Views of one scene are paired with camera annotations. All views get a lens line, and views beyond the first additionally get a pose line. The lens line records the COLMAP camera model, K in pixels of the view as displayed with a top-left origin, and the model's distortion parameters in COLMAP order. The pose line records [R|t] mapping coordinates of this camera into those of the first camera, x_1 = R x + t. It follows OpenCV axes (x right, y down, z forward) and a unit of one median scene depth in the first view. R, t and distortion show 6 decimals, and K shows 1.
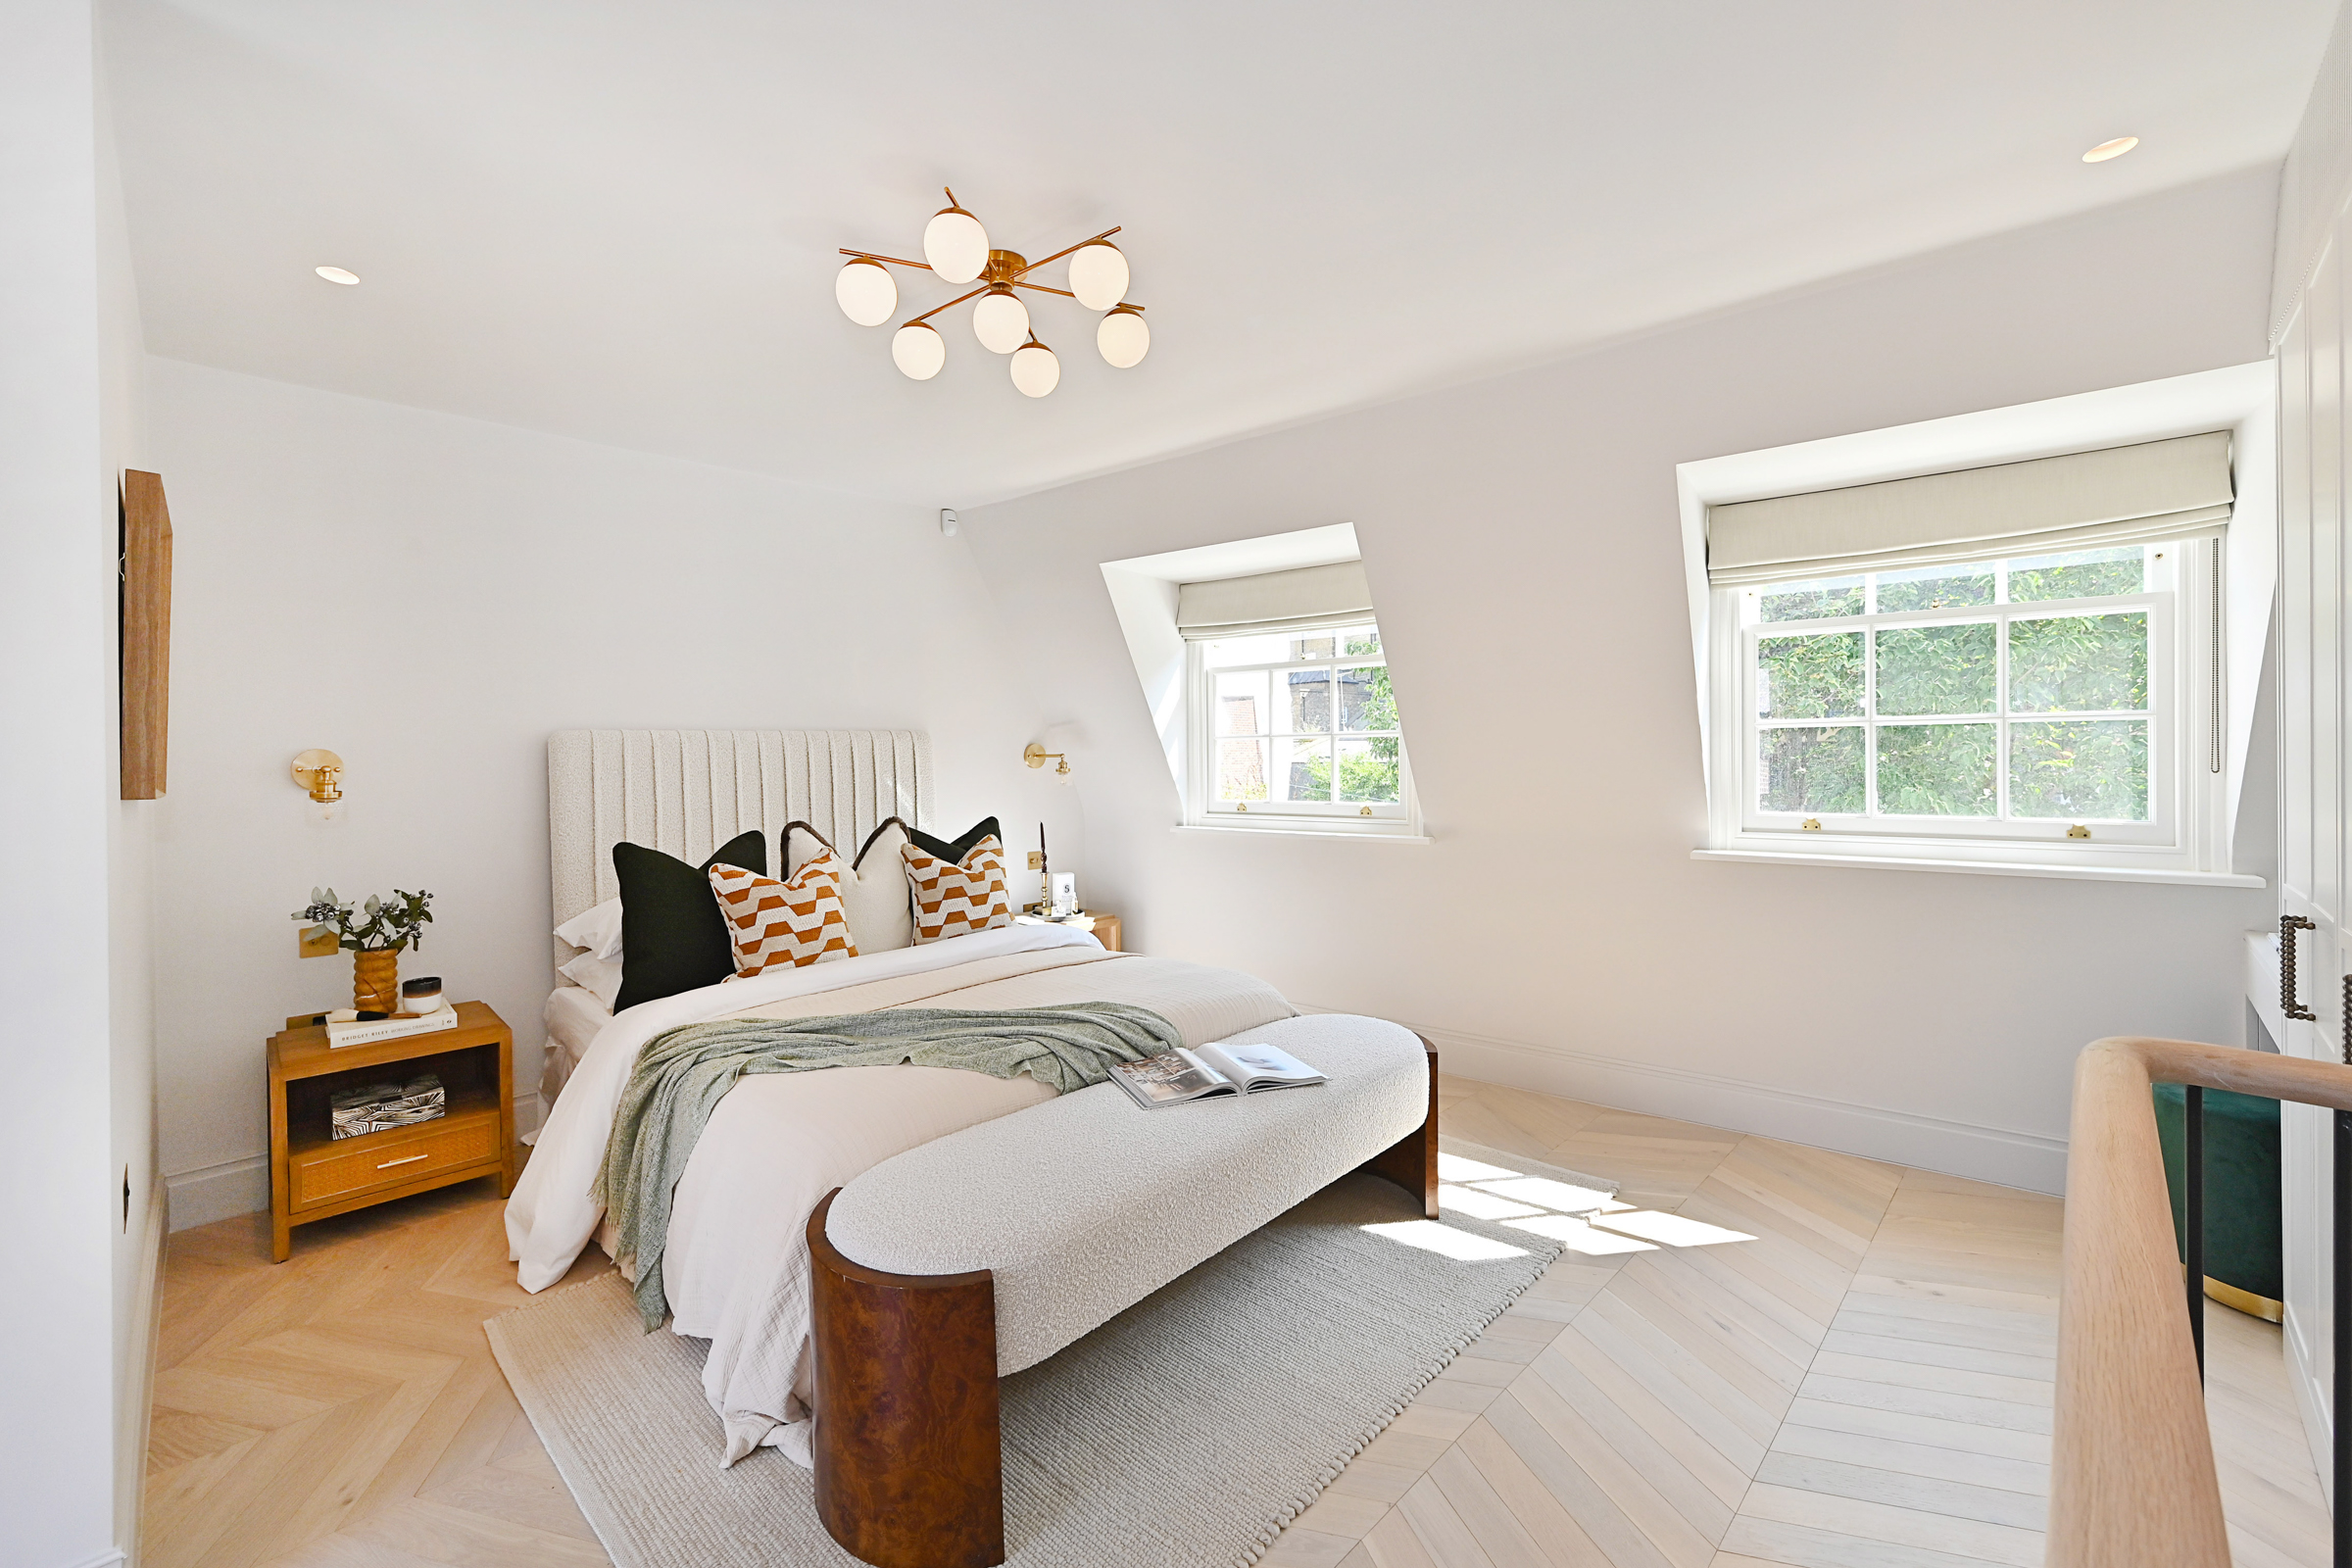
lens RADIAL K [[926.9, 0, 1171.1], [0, 926.9, 794.5], [0, 0, 1]] dist [0.000024, -0.000081]
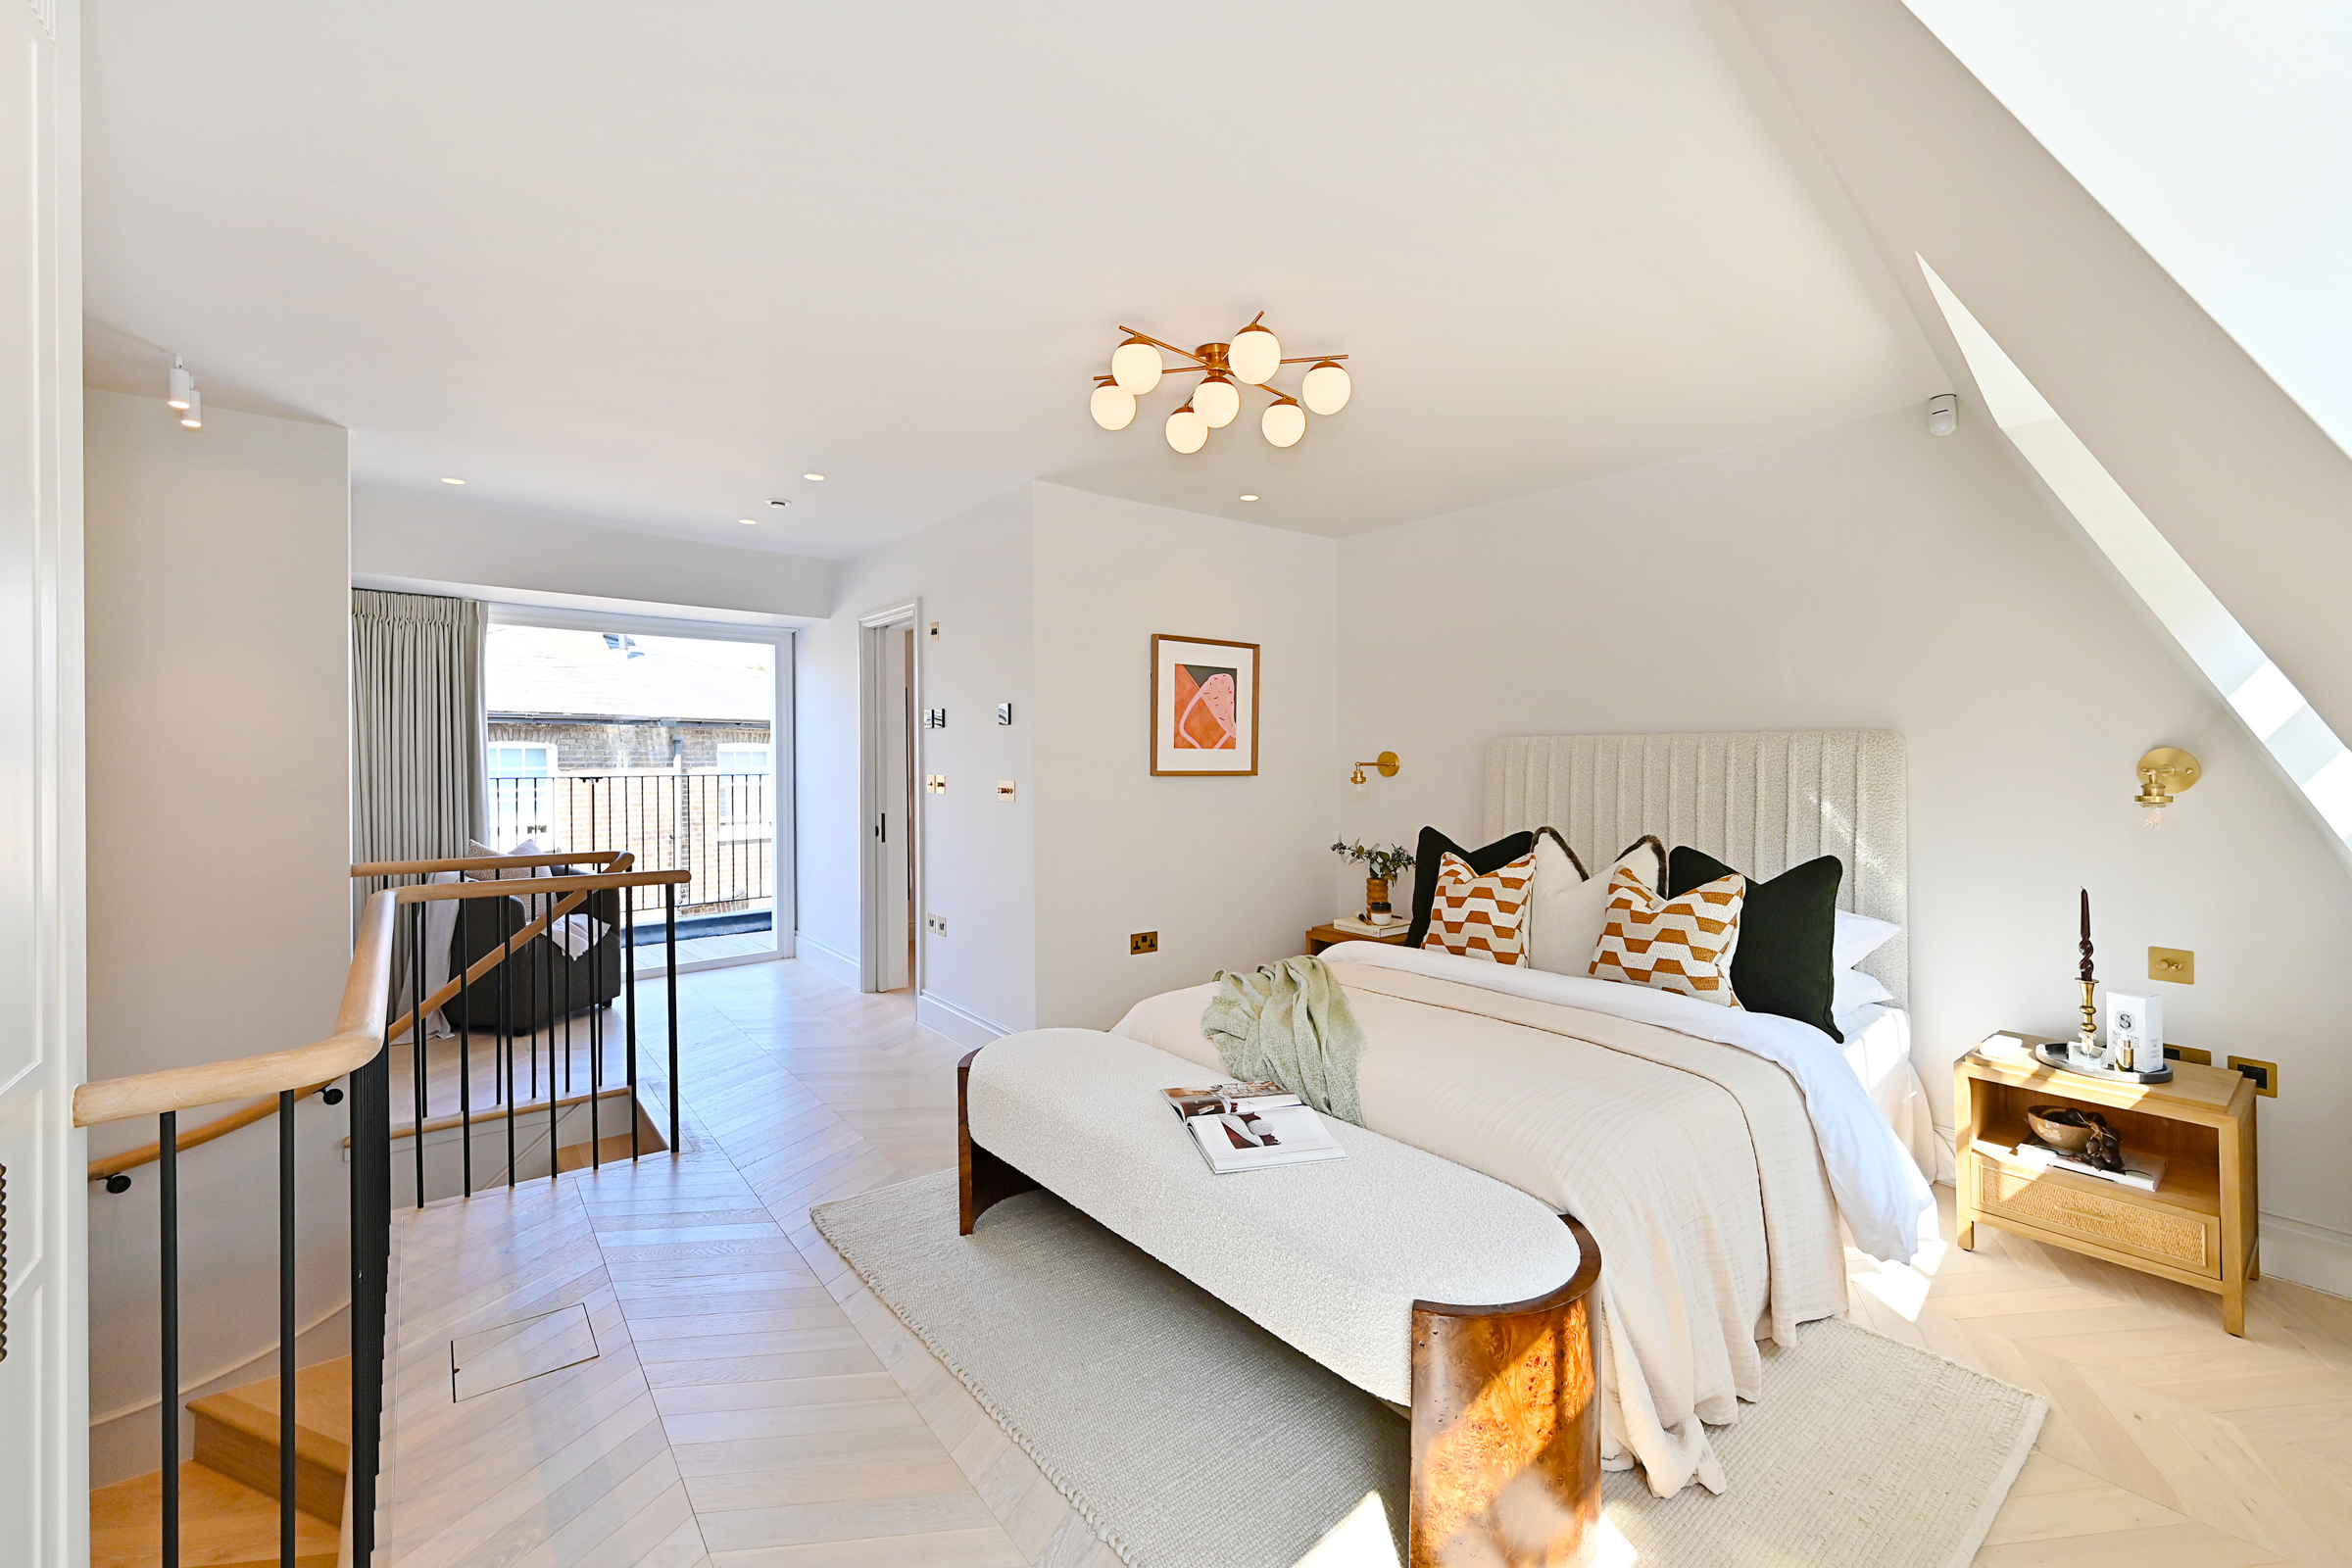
lens RADIAL K [[1005.1, 0, 1180.6], [0, 1005.1, 765.7], [0, 0, 1]] dist [0.000507, 0.000021]
pose [[-0.122271, 0.041132, -0.991644, 0.706923], [-0.050557, 0.997586, 0.047612, -0.064103], [0.991208, 0.055956, -0.119896, 0.709544]]
